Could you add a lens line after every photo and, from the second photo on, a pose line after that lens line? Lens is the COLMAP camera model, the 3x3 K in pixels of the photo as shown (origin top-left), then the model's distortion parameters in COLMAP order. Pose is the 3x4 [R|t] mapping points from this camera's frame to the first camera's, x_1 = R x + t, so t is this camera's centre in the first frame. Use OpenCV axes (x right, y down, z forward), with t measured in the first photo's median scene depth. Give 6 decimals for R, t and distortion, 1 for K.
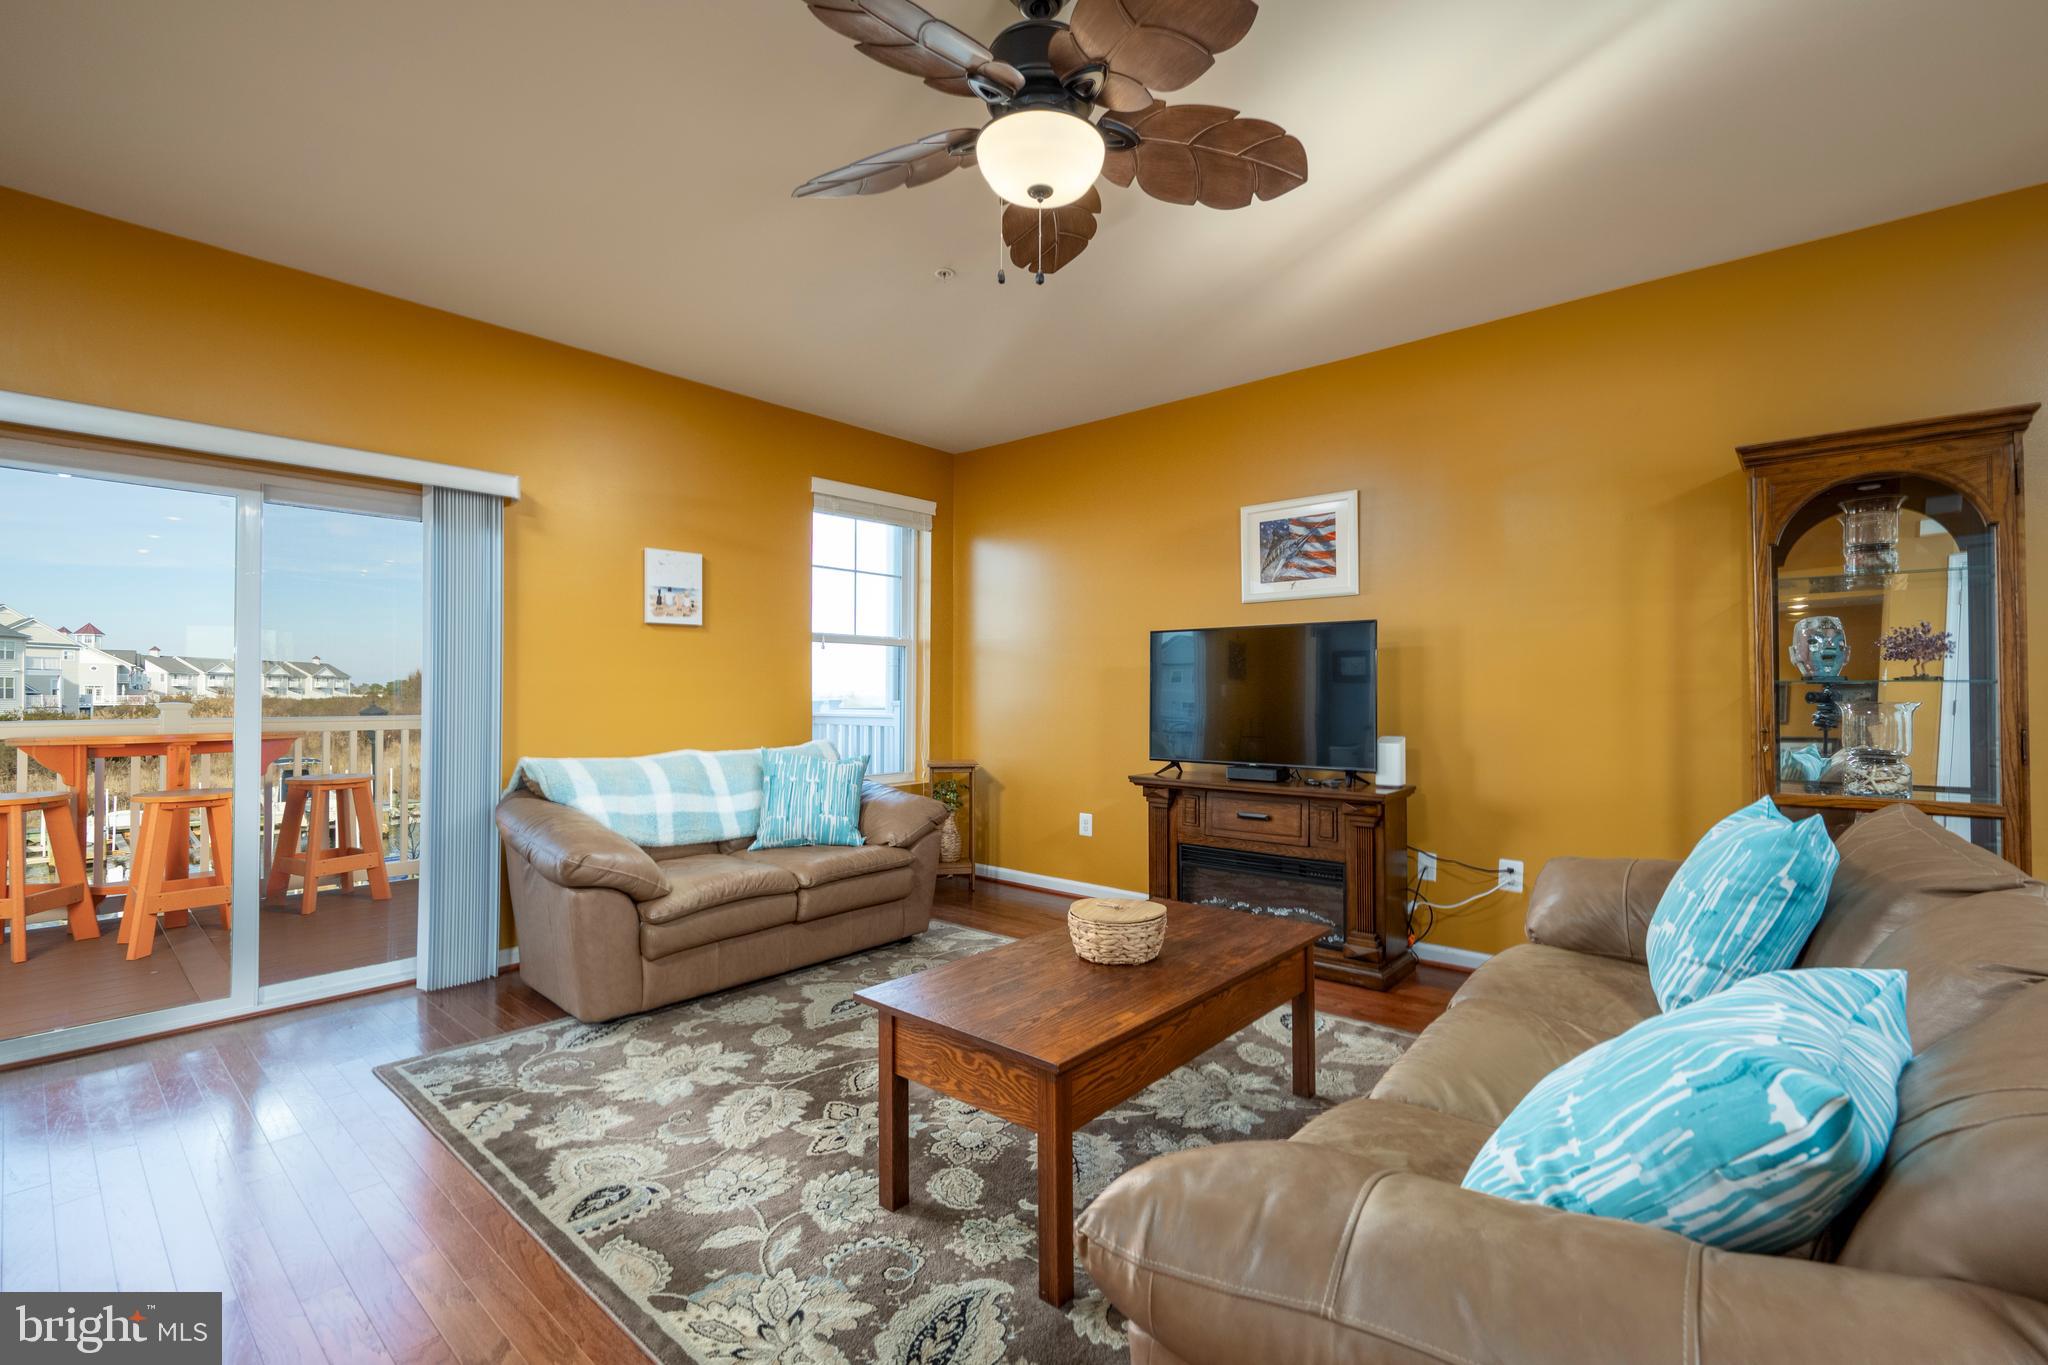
lens RADIAL K [[862.1, 0, 1033.4], [0, 862.1, 676.4], [0, 0, 1]] dist [-0.003756, 0.000030]
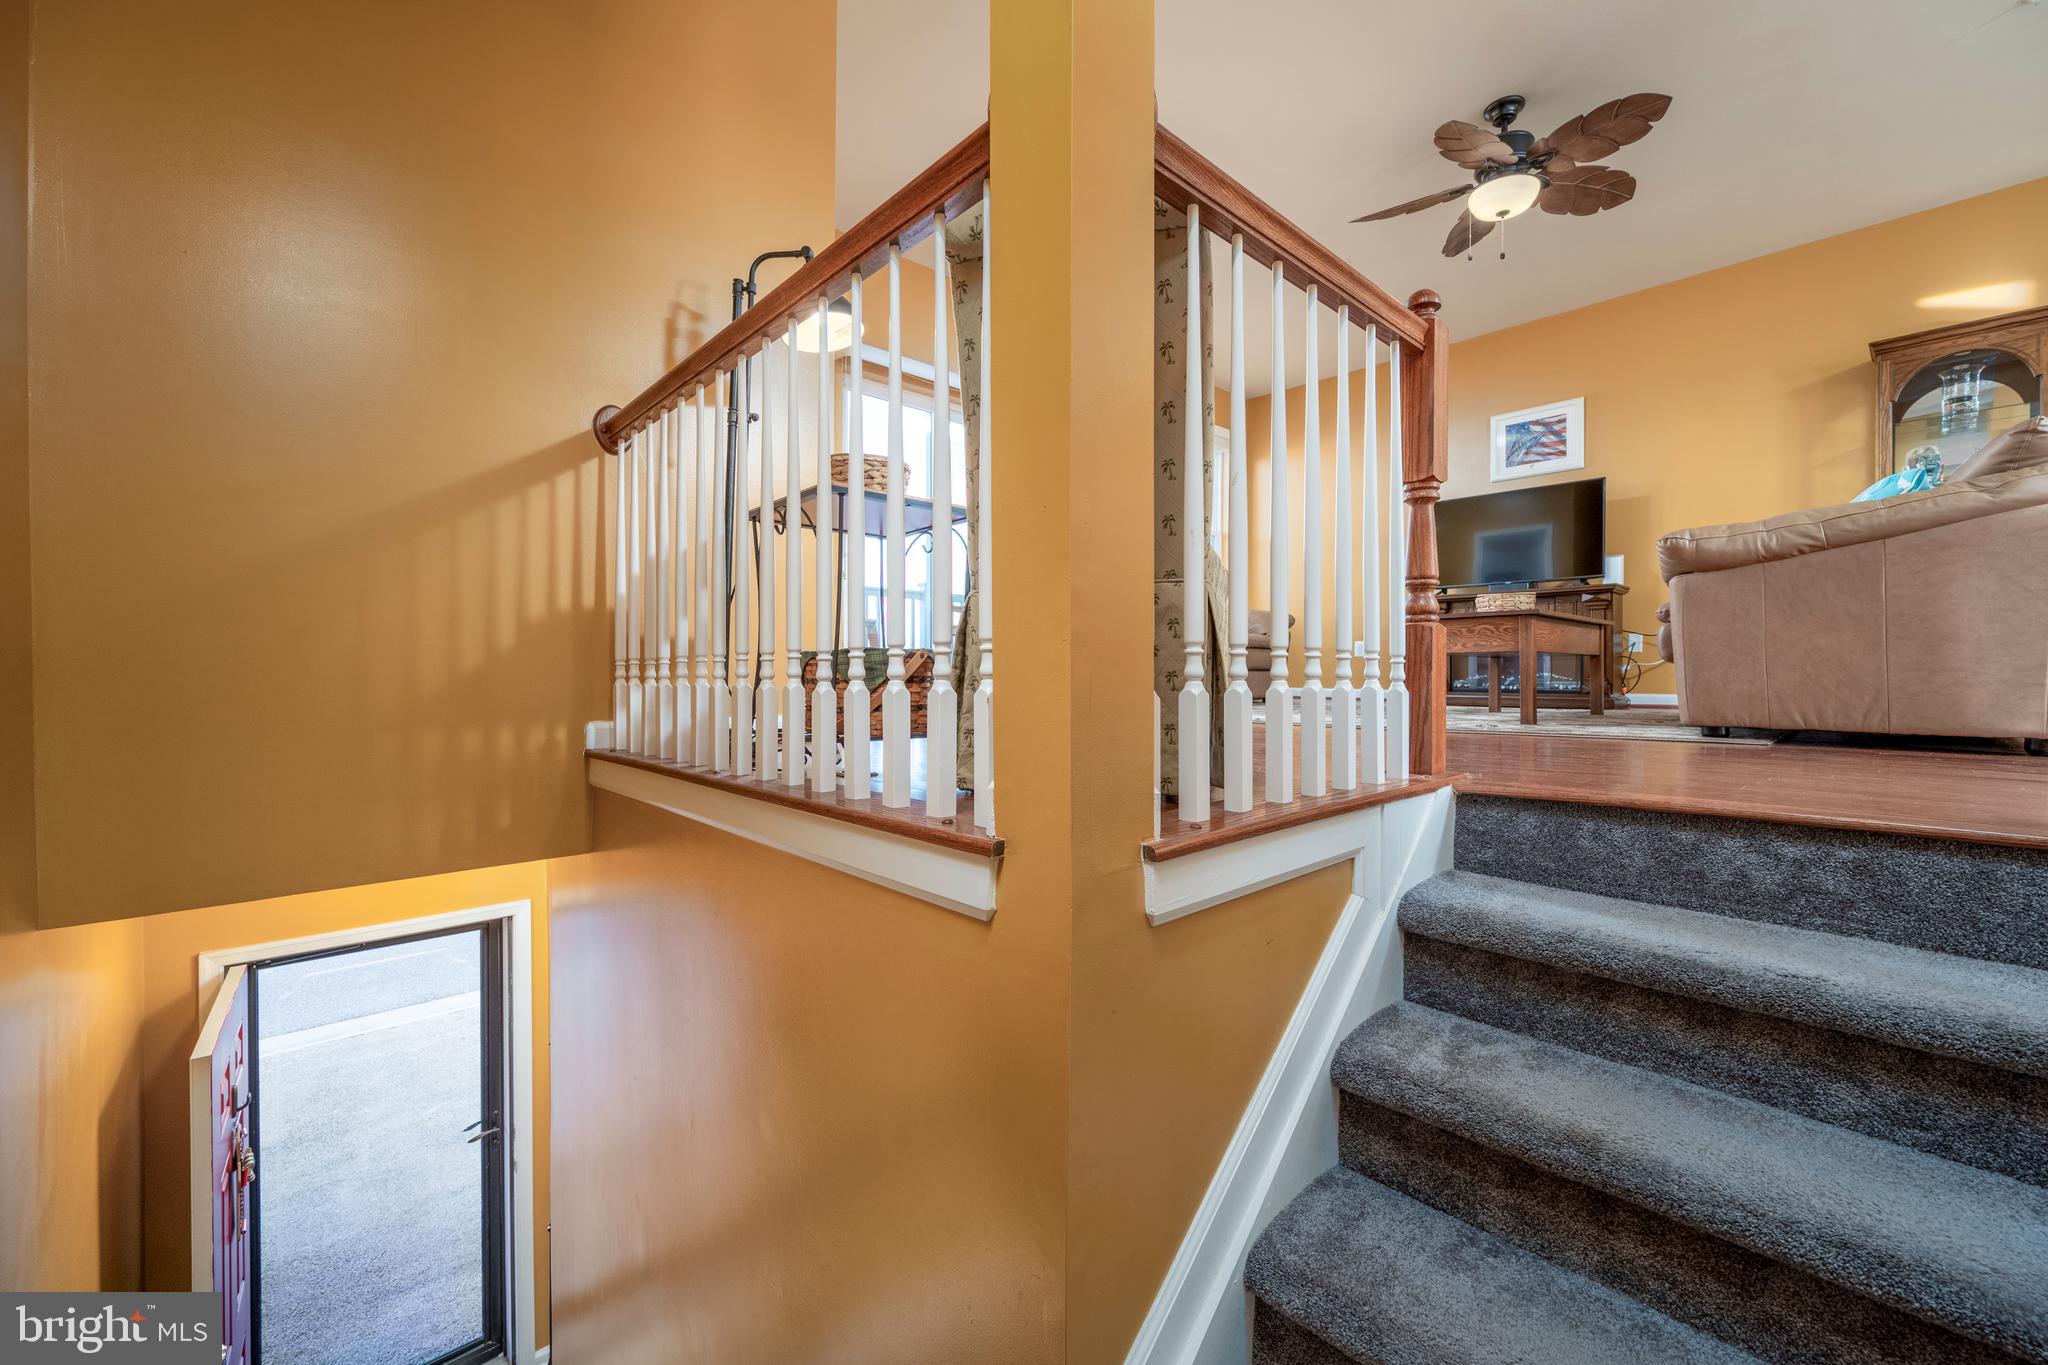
lens RADIAL K [[829.7, 0, 1016.2], [0, 829.7, 686.6], [0, 0, 1]] dist [0.001490, 0.000885]
pose [[0.995324, -0.001128, -0.096586, -0.506627], [0.003101, 0.999789, 0.020287, 0.275654], [0.096543, -0.020491, 0.995118, -0.584490]]
